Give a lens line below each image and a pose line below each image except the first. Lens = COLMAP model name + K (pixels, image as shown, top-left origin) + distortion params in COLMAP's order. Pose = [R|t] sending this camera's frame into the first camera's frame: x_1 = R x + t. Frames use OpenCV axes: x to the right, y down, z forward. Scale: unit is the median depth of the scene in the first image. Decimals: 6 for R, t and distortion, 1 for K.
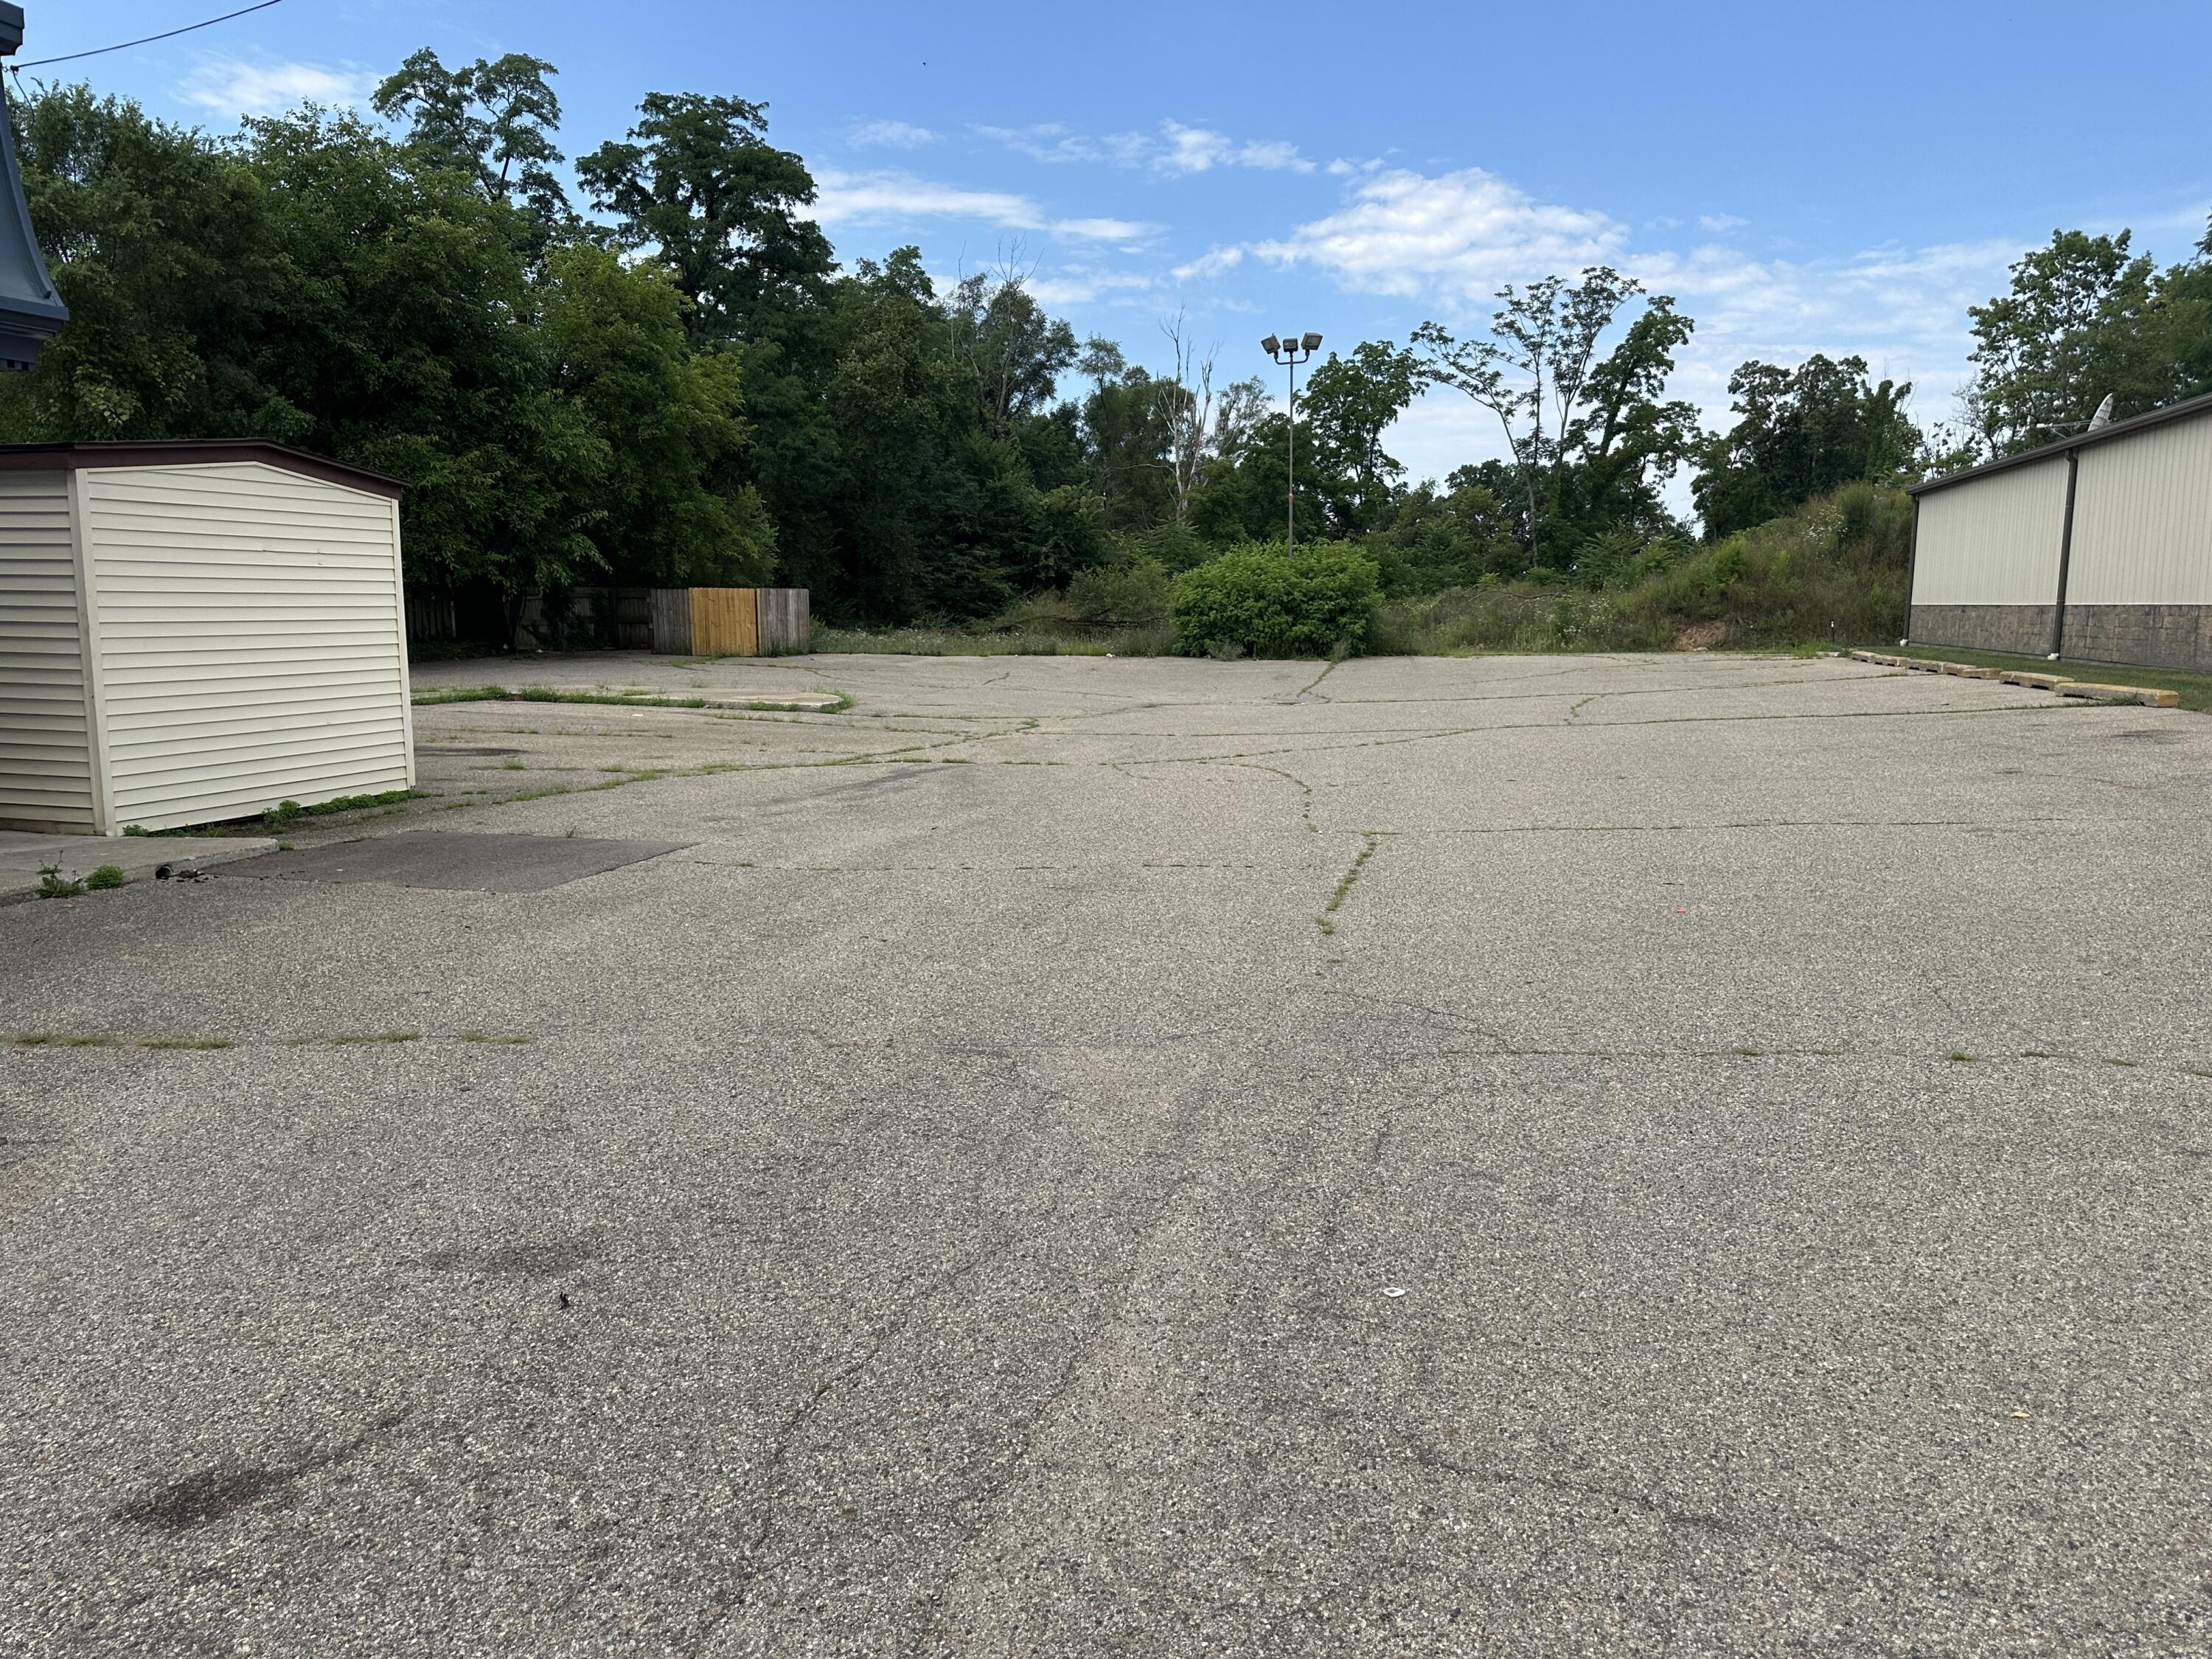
lens RADIAL K [[1568.3, 0, 1103.4], [0, 1568.3, 829.9], [0, 0, 1]] dist [-0.000239, -0.002300]
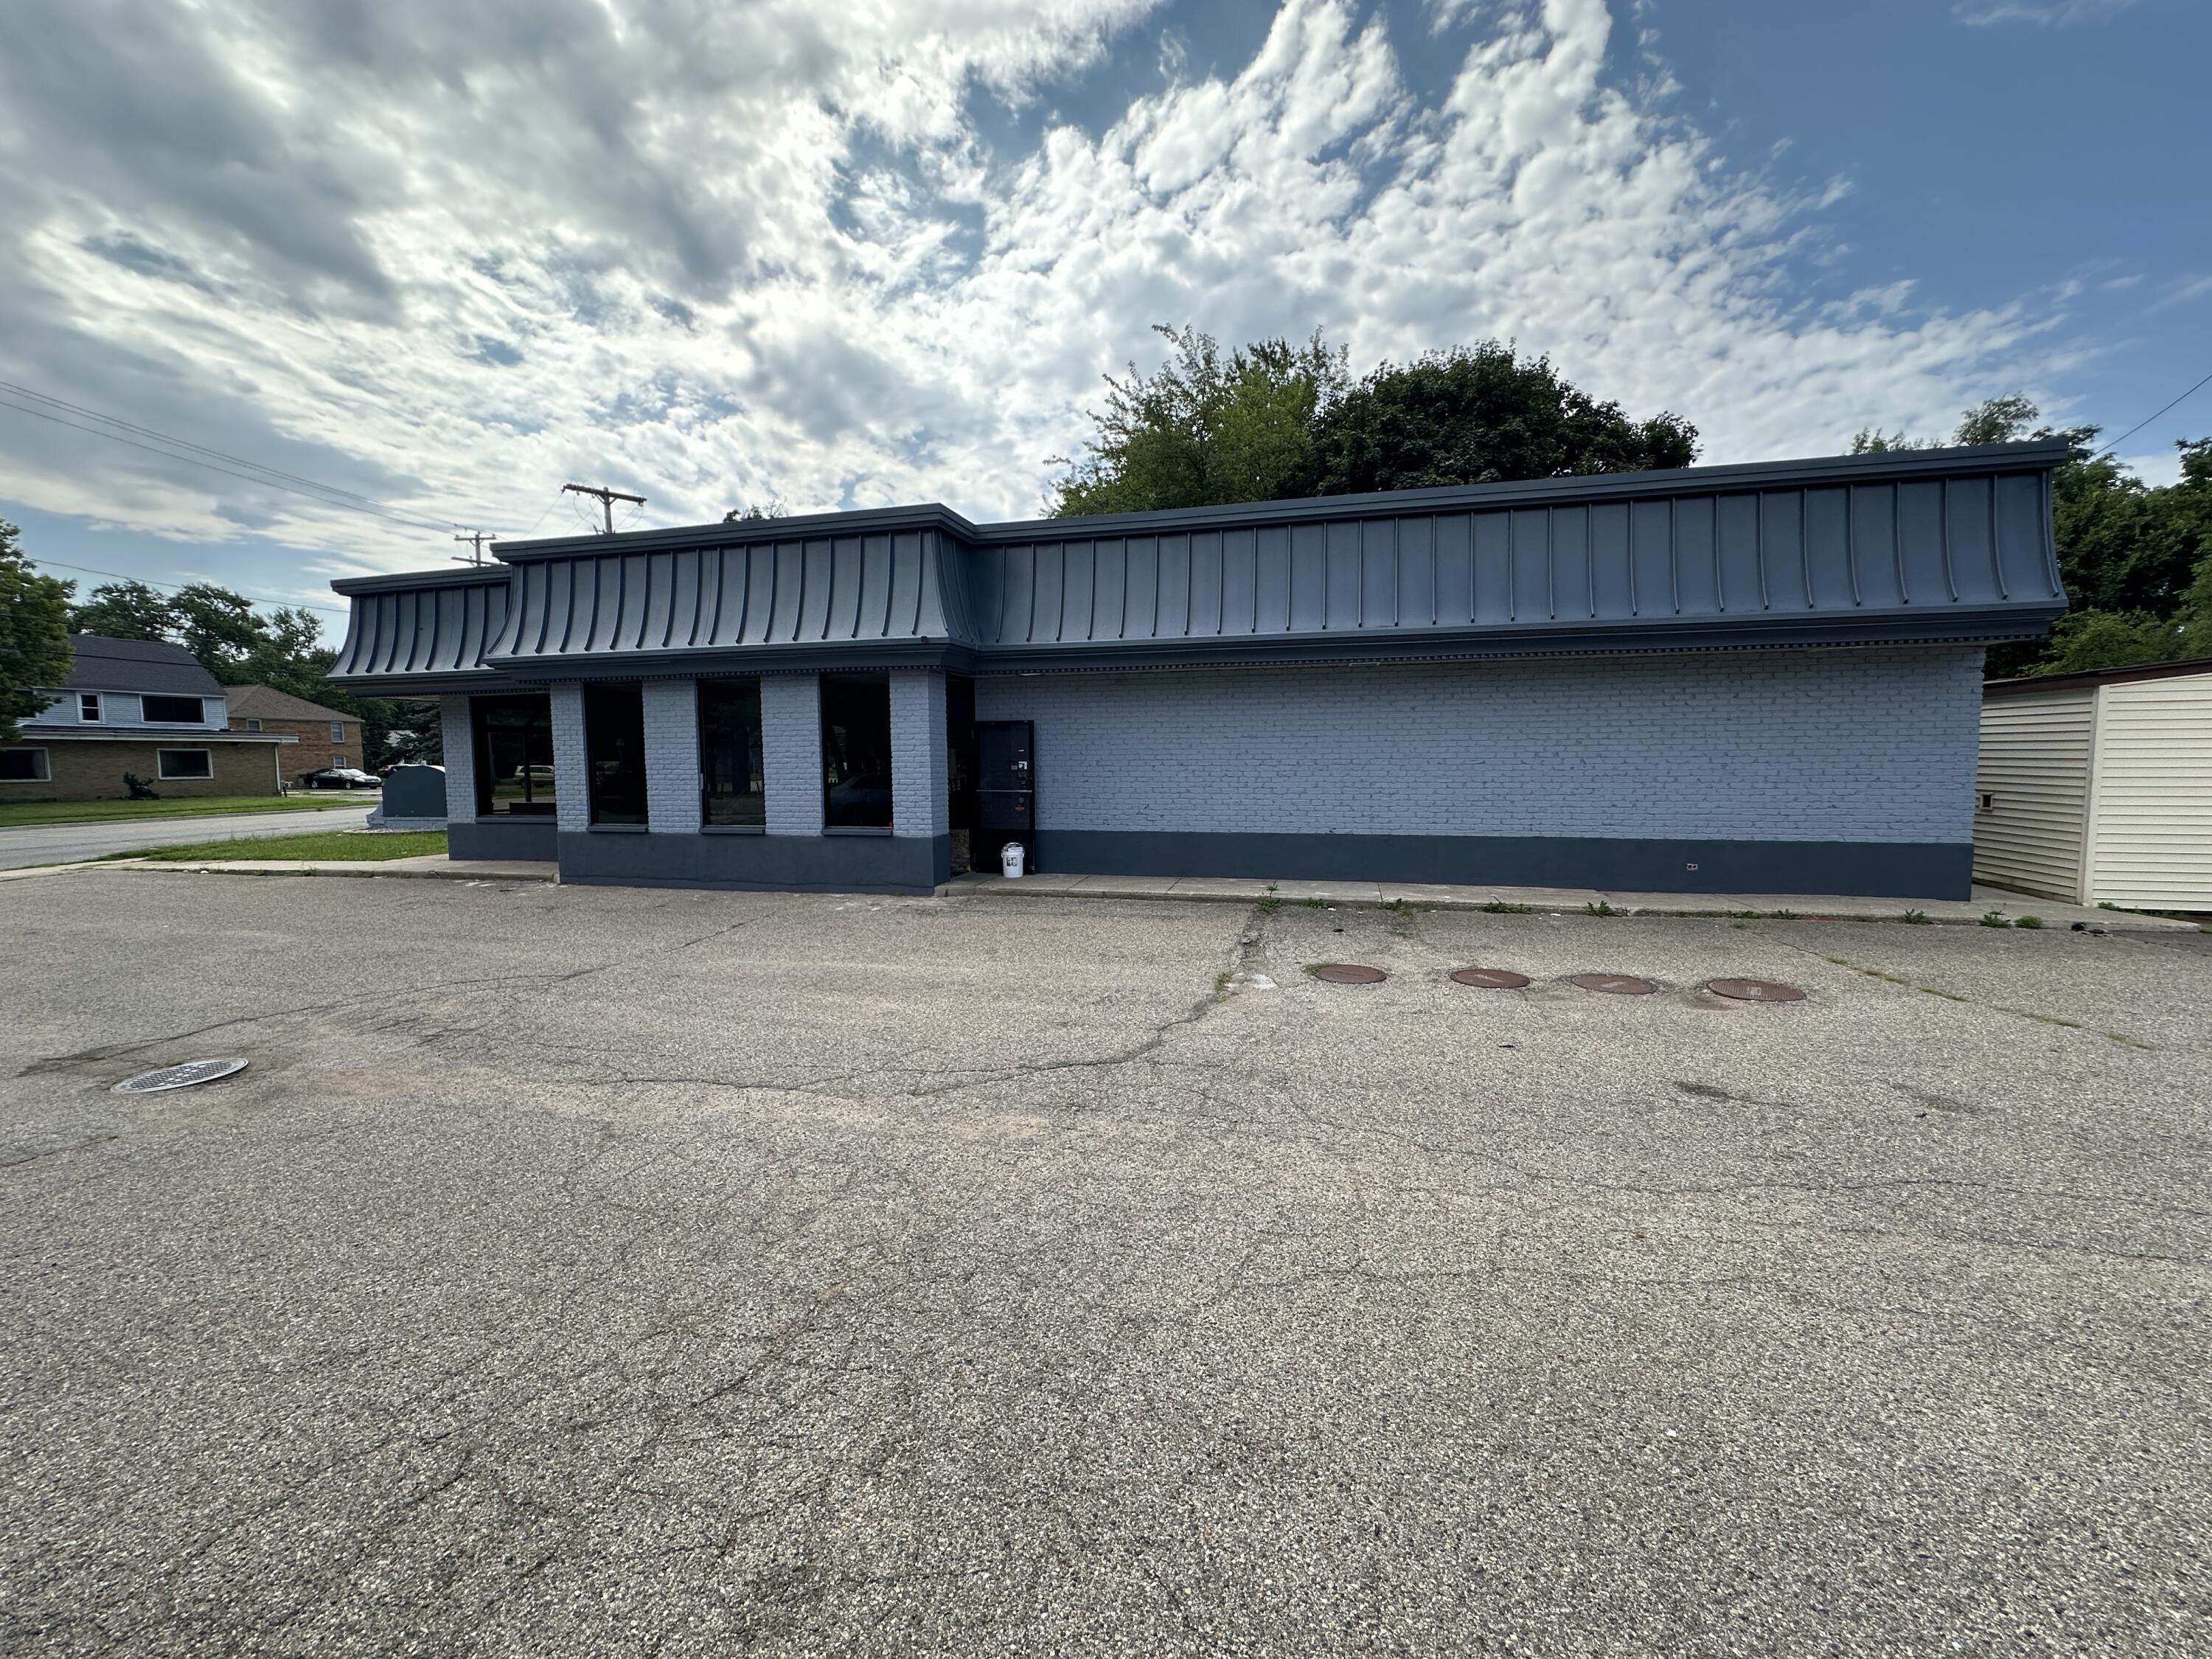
lens RADIAL K [[885.0, 0, 1115.3], [0, 885.0, 831.9], [0, 0, 1]] dist [0.000563, 0.000046]
pose [[0.016917, 0.076967, -0.996890, 0.334749], [-0.138094, 0.987657, 0.073911, -0.001394], [0.990275, 0.136414, 0.027337, -0.052957]]
